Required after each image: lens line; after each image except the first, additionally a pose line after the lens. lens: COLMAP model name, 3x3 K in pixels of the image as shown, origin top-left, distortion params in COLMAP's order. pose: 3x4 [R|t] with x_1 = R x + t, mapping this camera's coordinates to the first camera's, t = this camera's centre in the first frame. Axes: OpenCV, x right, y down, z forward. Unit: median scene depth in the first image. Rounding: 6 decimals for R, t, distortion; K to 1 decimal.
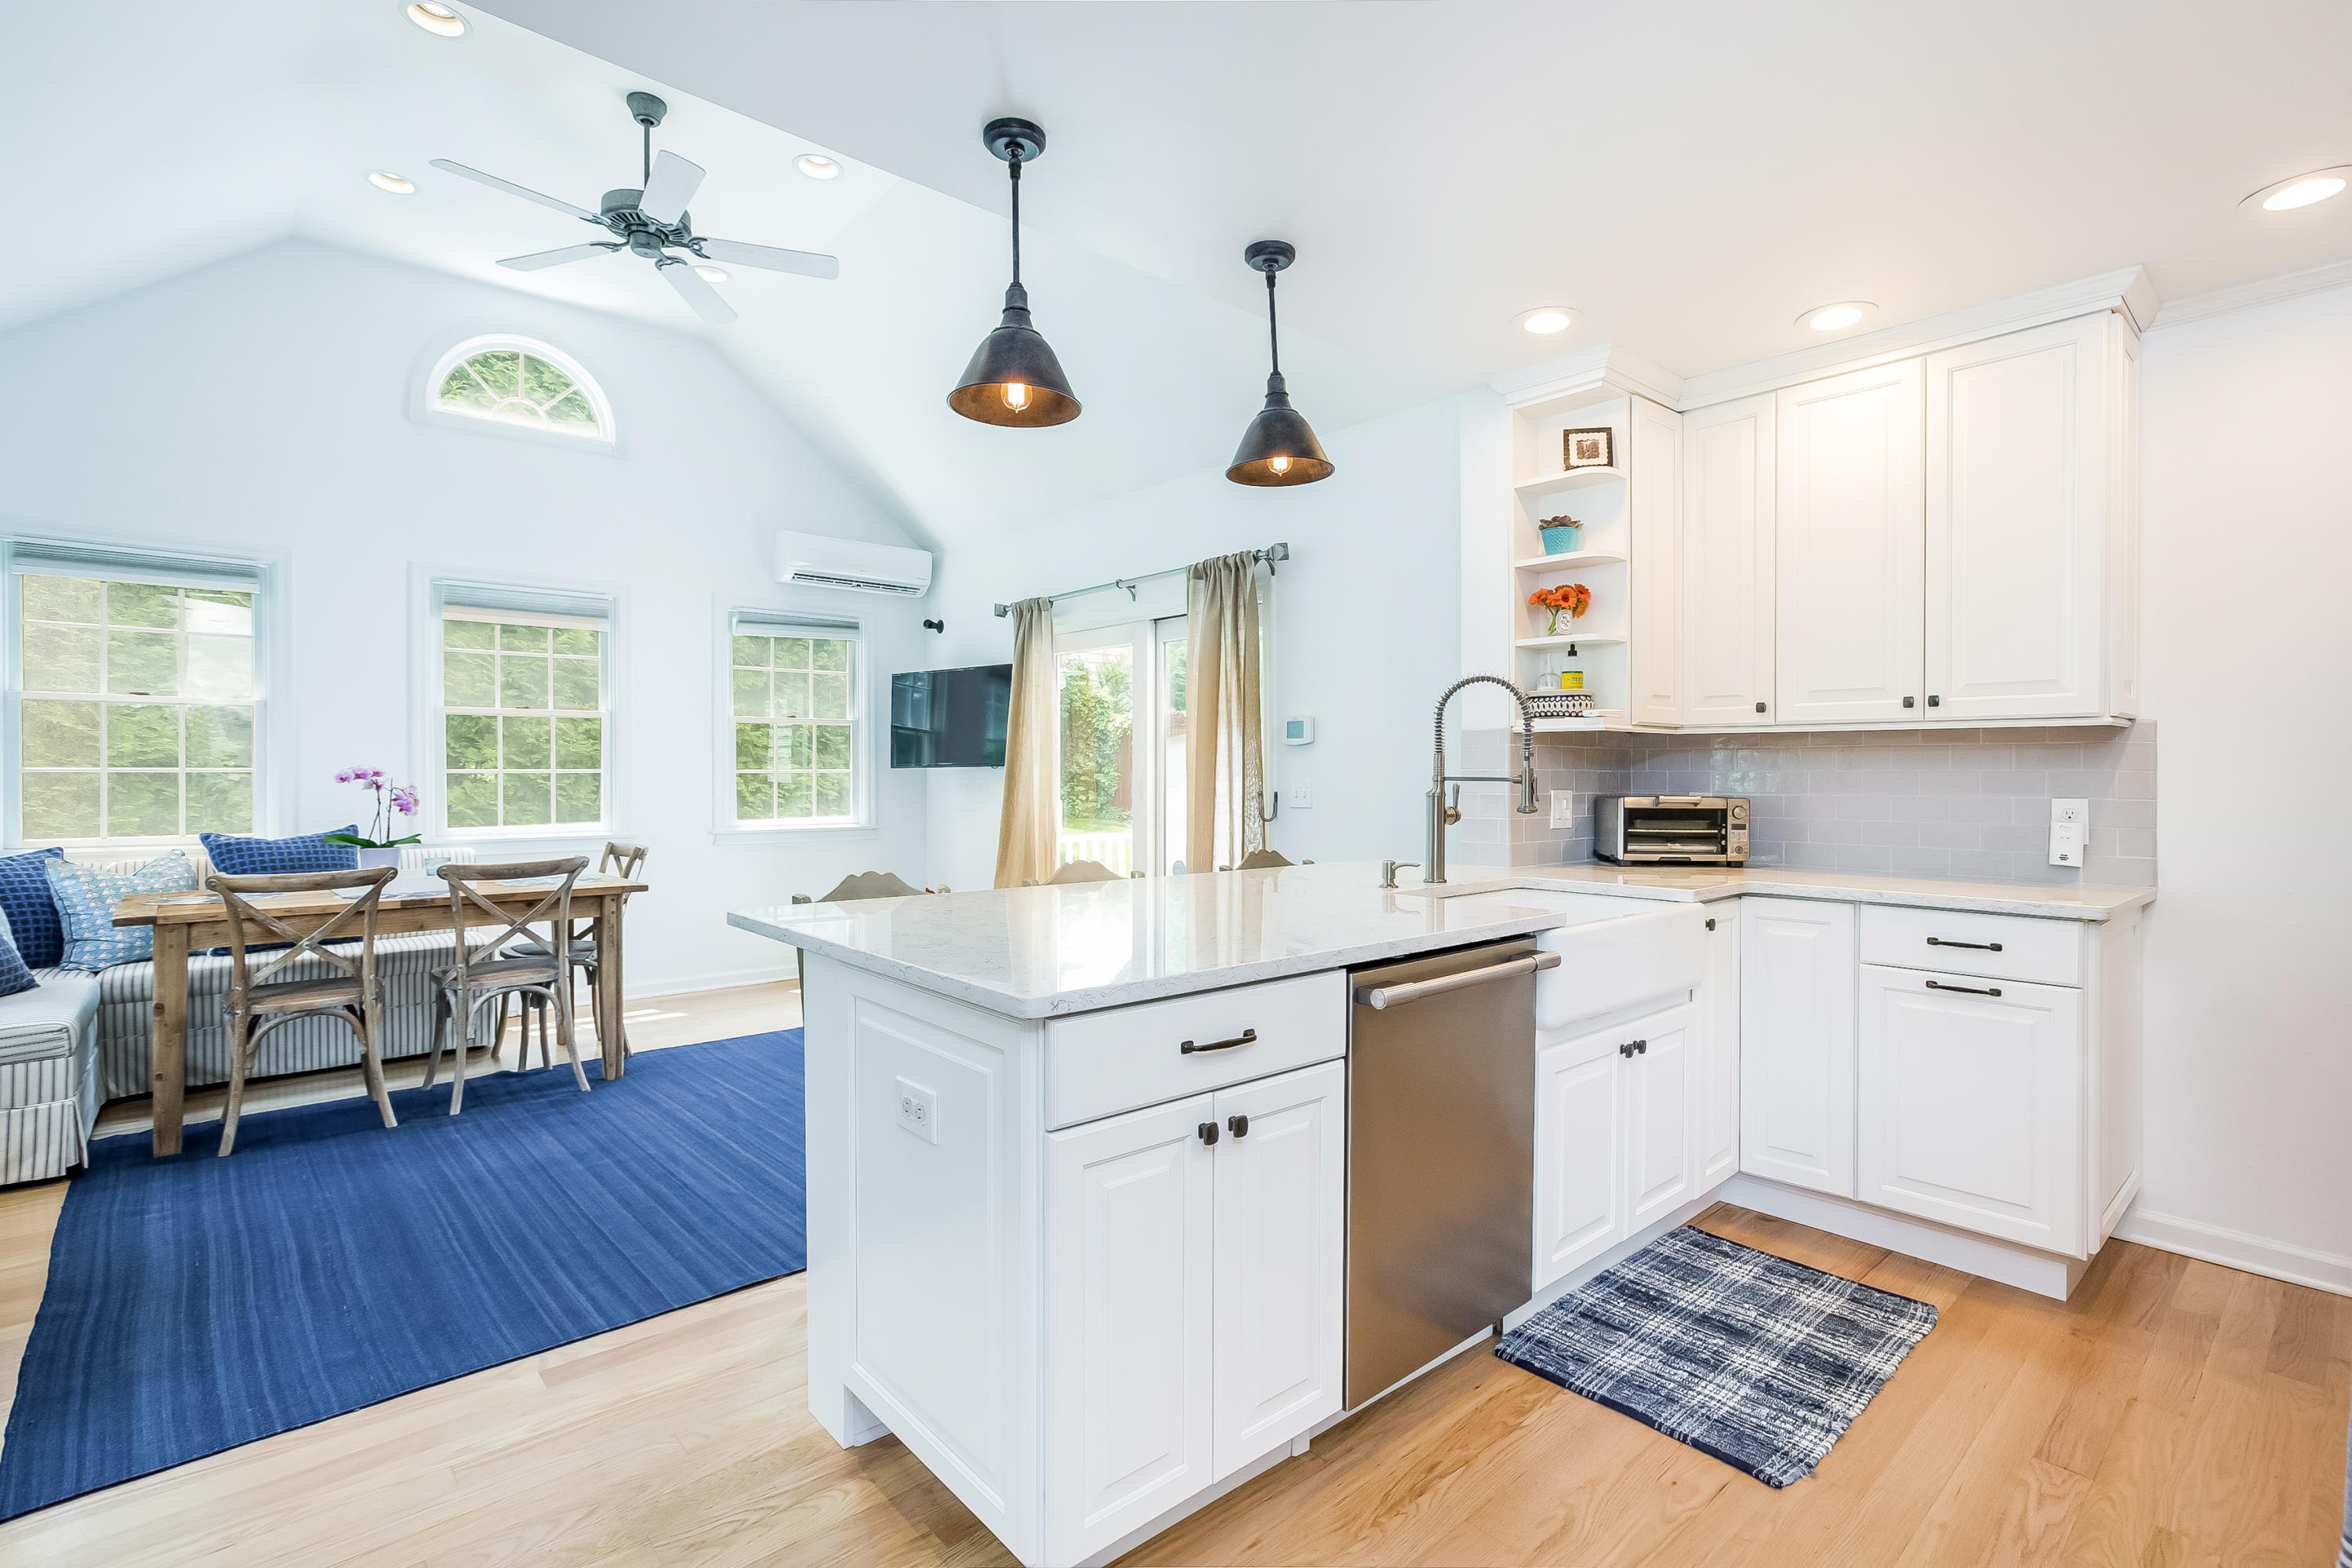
lens RADIAL K [[1122.6, 0, 1184.5], [0, 1122.6, 778.5], [0, 0, 1]] dist [-0.022023, 0.014586]
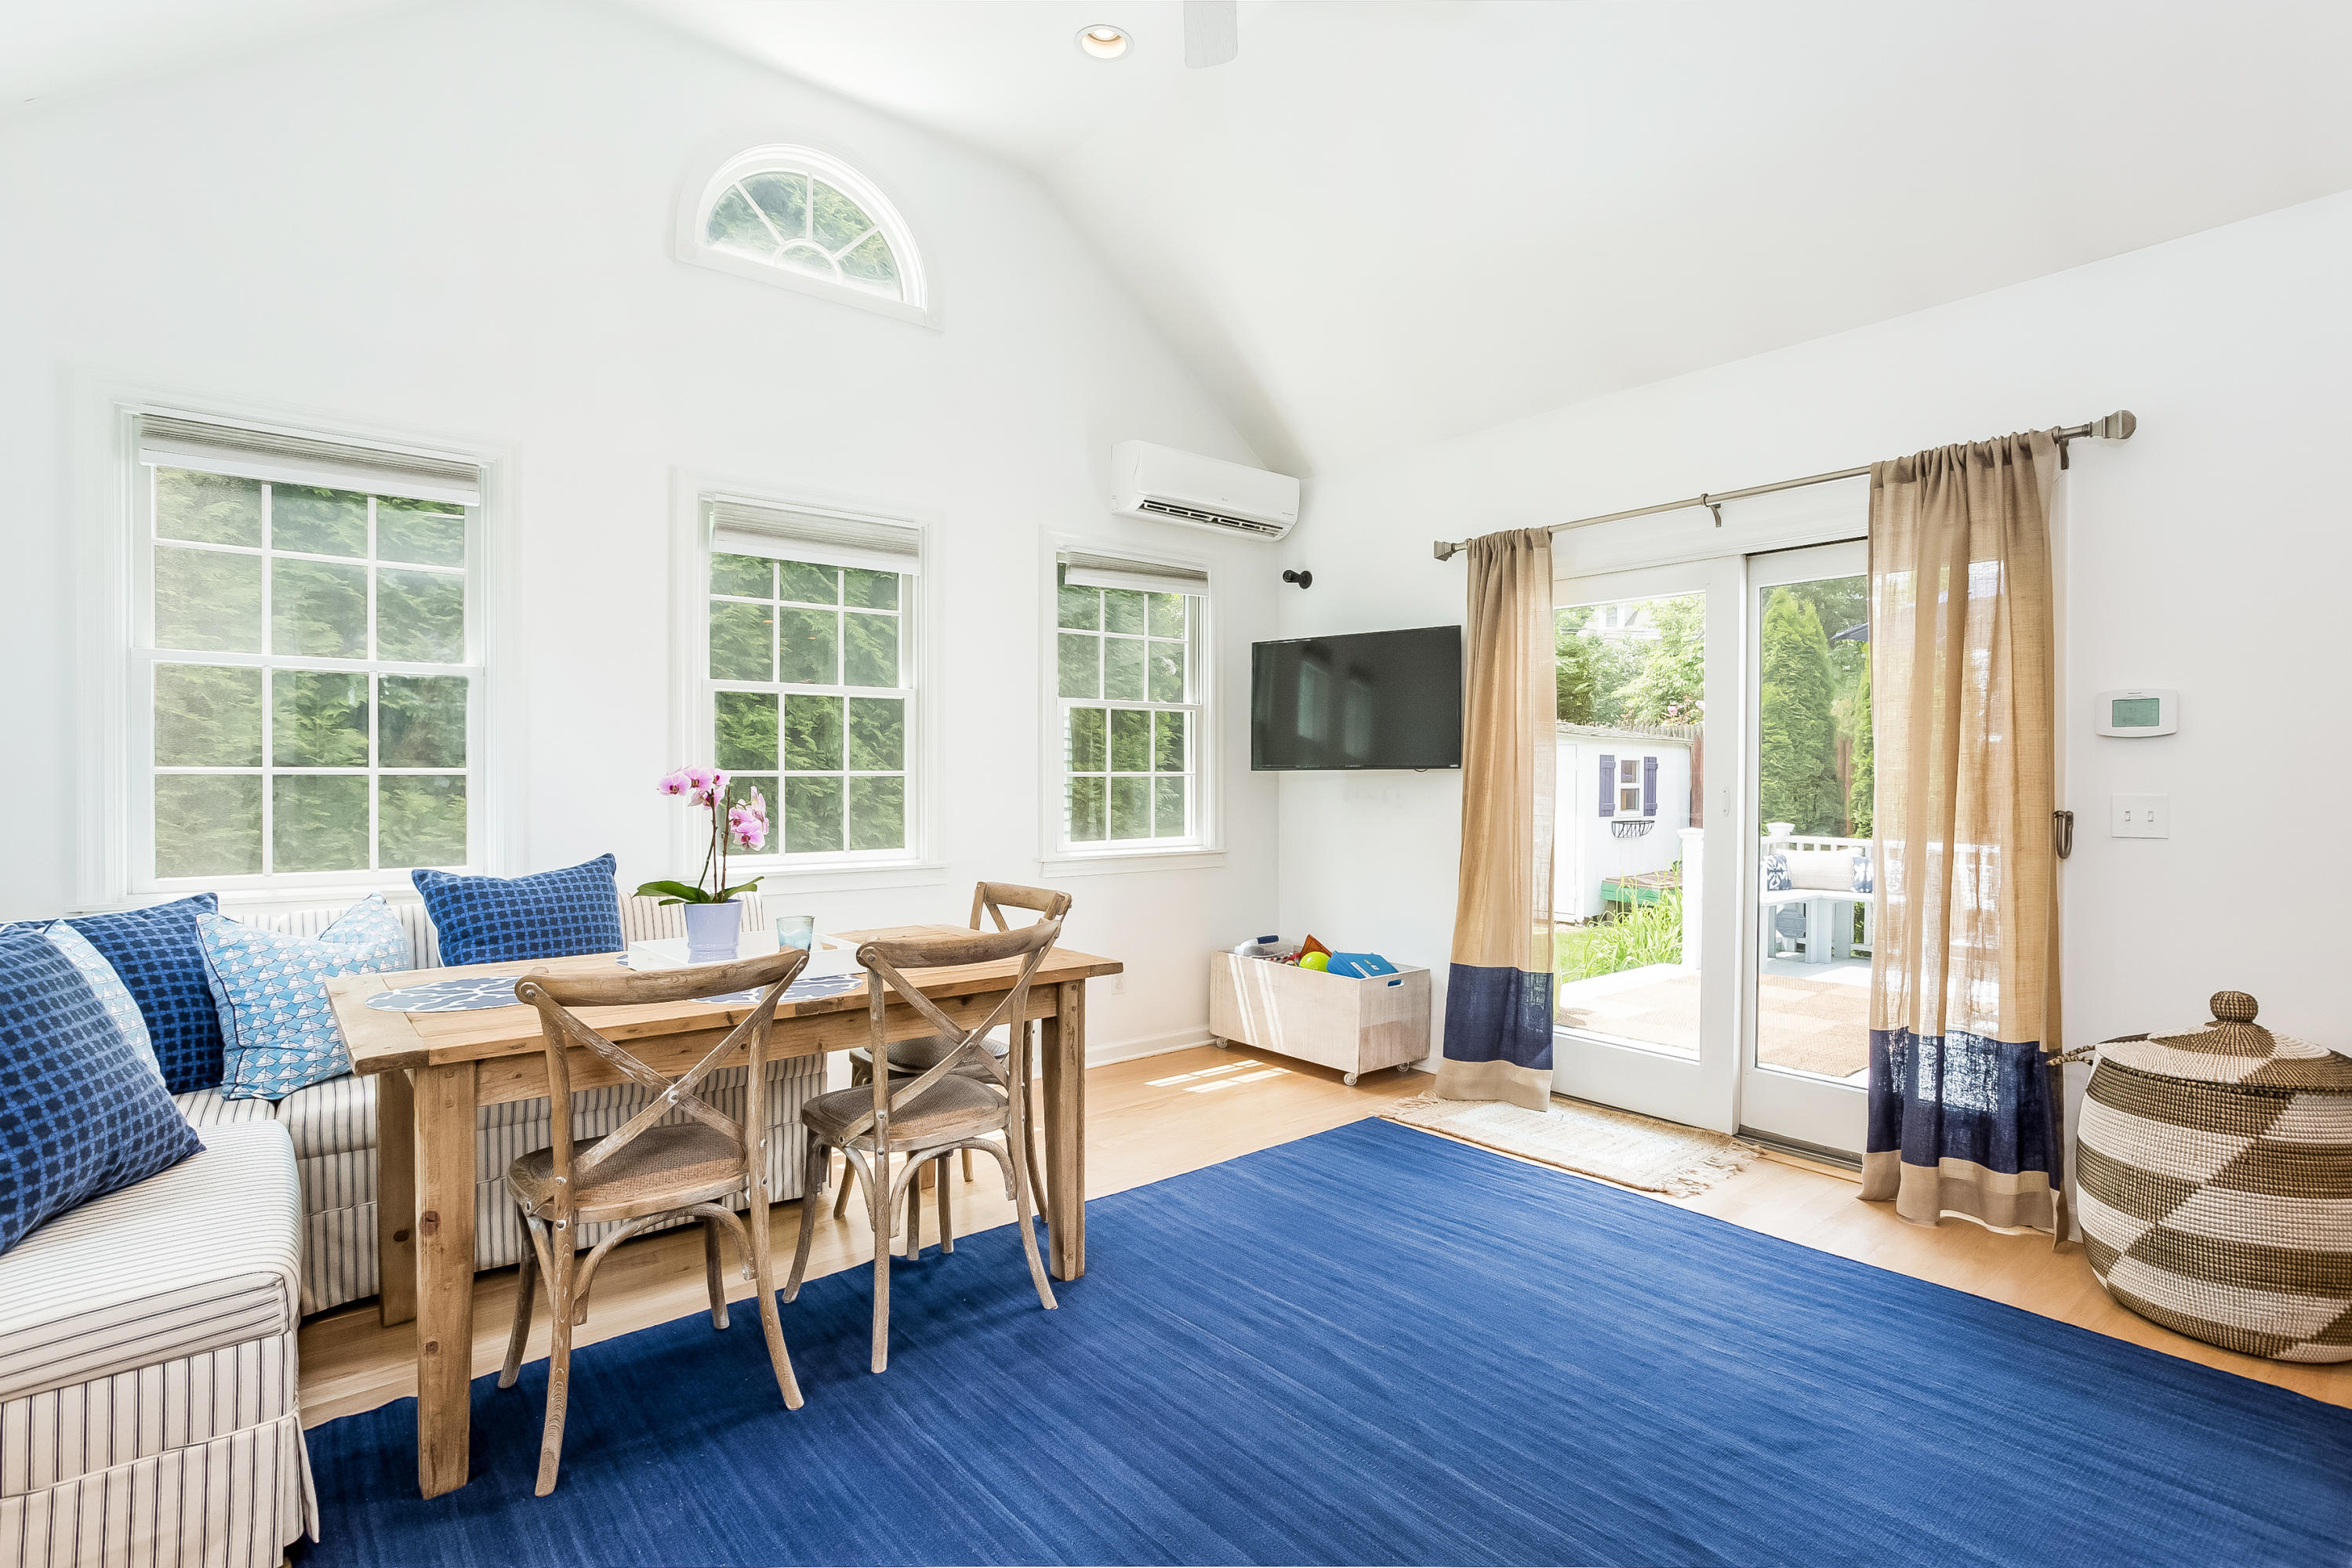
lens RADIAL K [[1148.6, 0, 1169.3], [0, 1148.6, 787.8], [0, 0, 1]] dist [-0.049703, 0.027846]
pose [[0.999219, 0.004518, -0.039246, -0.456097], [-0.004280, 0.999972, 0.006162, -0.004621], [0.039273, -0.005989, 0.999211, 0.396826]]
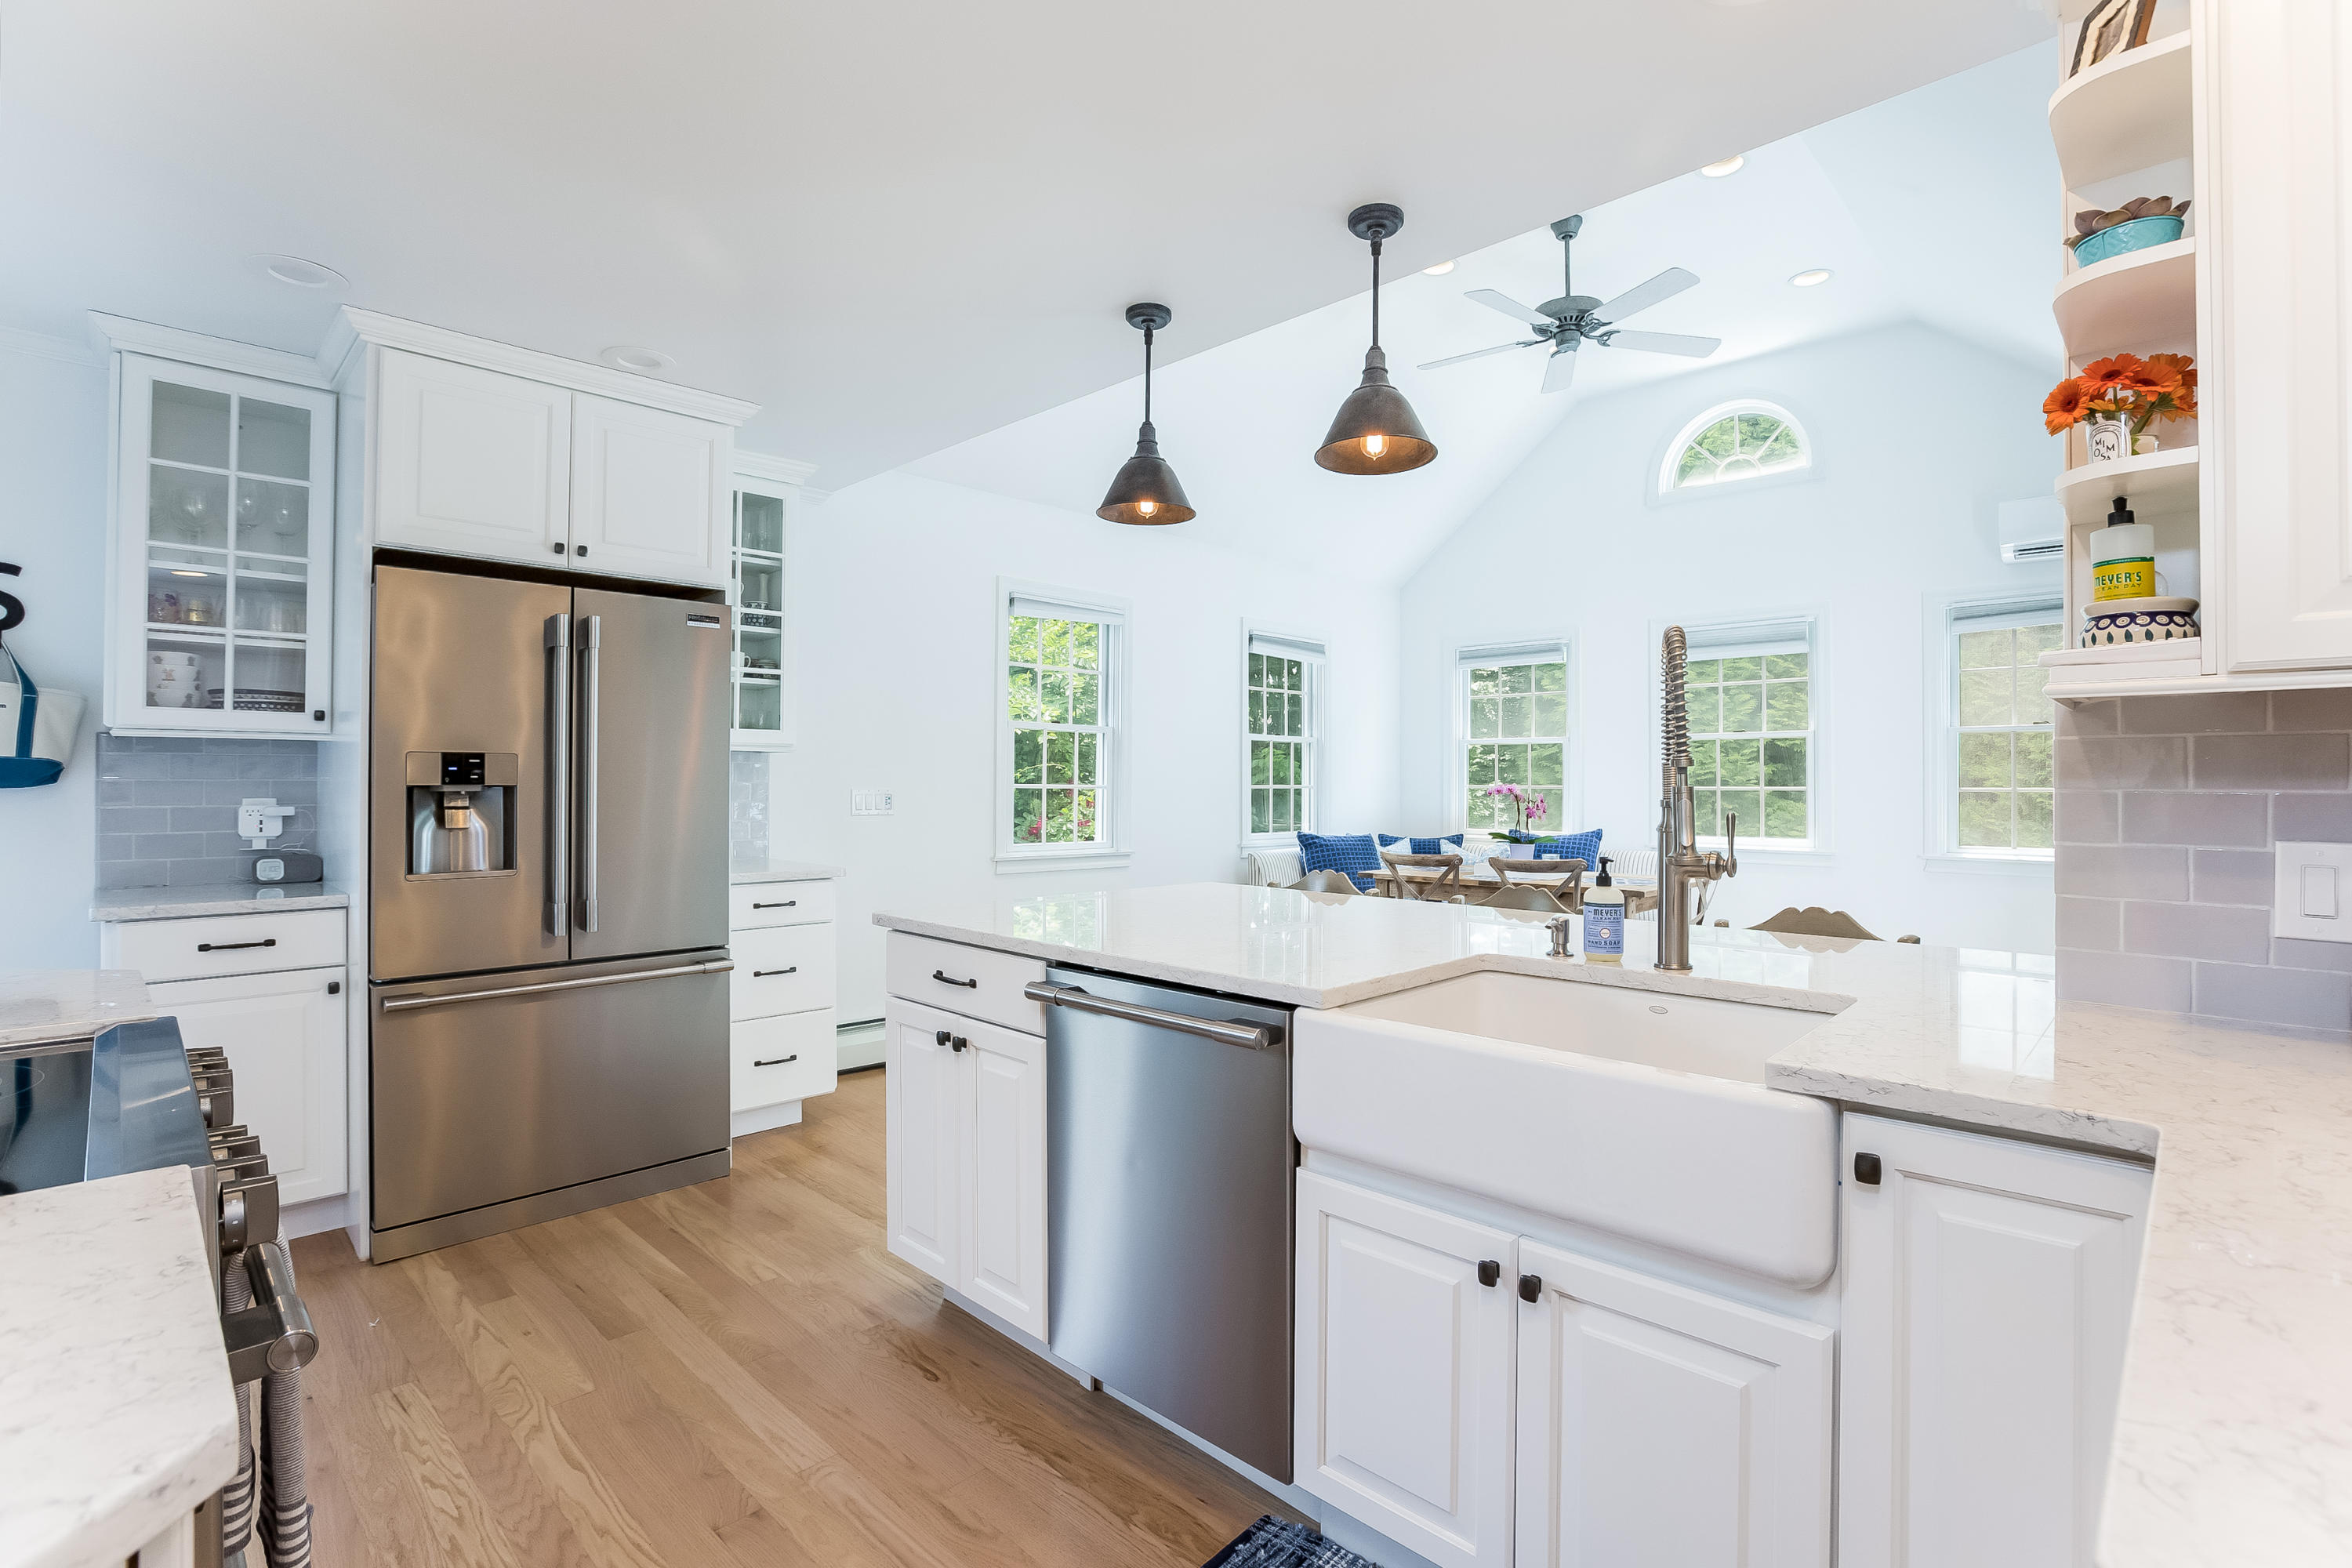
lens RADIAL K [[1075.3, 0, 1177.7], [0, 1075.3, 782.2], [0, 0, 1]] dist [-0.003400, 0.000852]
pose [[0.049179, -0.005218, -0.998776, 0.606129], [-0.003424, 0.999980, -0.005393, -0.006479], [0.998784, 0.003685, 0.049160, 0.515085]]
